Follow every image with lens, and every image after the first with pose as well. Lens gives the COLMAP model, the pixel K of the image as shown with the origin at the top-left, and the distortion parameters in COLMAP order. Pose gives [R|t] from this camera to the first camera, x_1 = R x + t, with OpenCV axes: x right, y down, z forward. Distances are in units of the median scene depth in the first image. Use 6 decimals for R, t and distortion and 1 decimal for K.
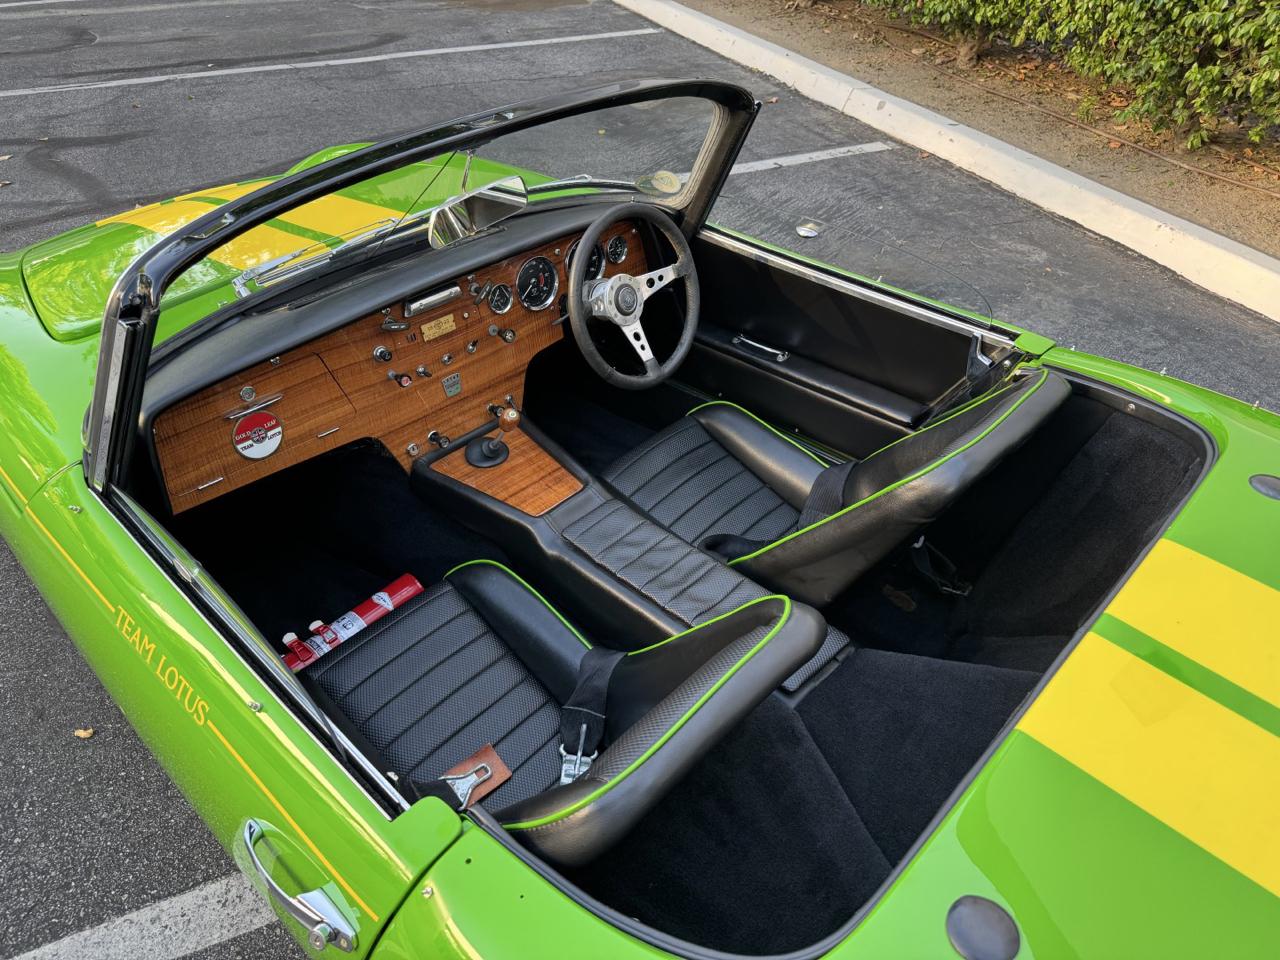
lens RADIAL K [[905.7, 0, 640.0], [0, 905.7, 480.0], [0, 0, 1]] dist [0.016719, -0.025135]
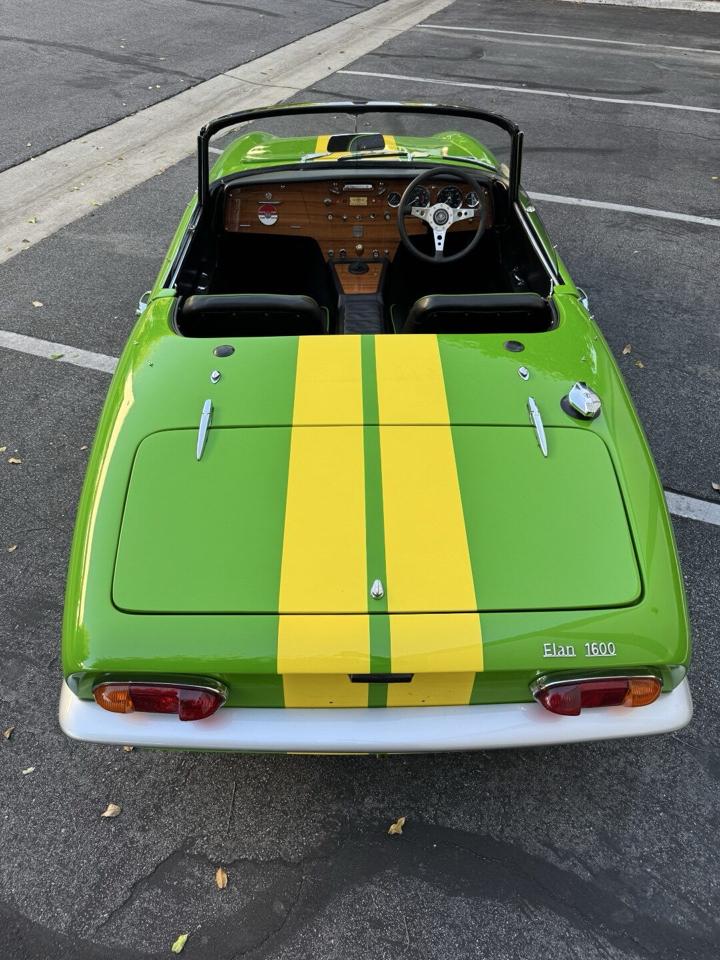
lens RADIAL K [[679.3, 0, 360.0], [0, 679.3, 480.0], [0, 0, 1]] dist [0.016719, -0.025135]
pose [[0.693000, 0.483951, -0.534362, 0.927551], [-0.441320, 0.870871, 0.216379, 0.057391], [0.570077, 0.085874, 0.817091, -0.266493]]
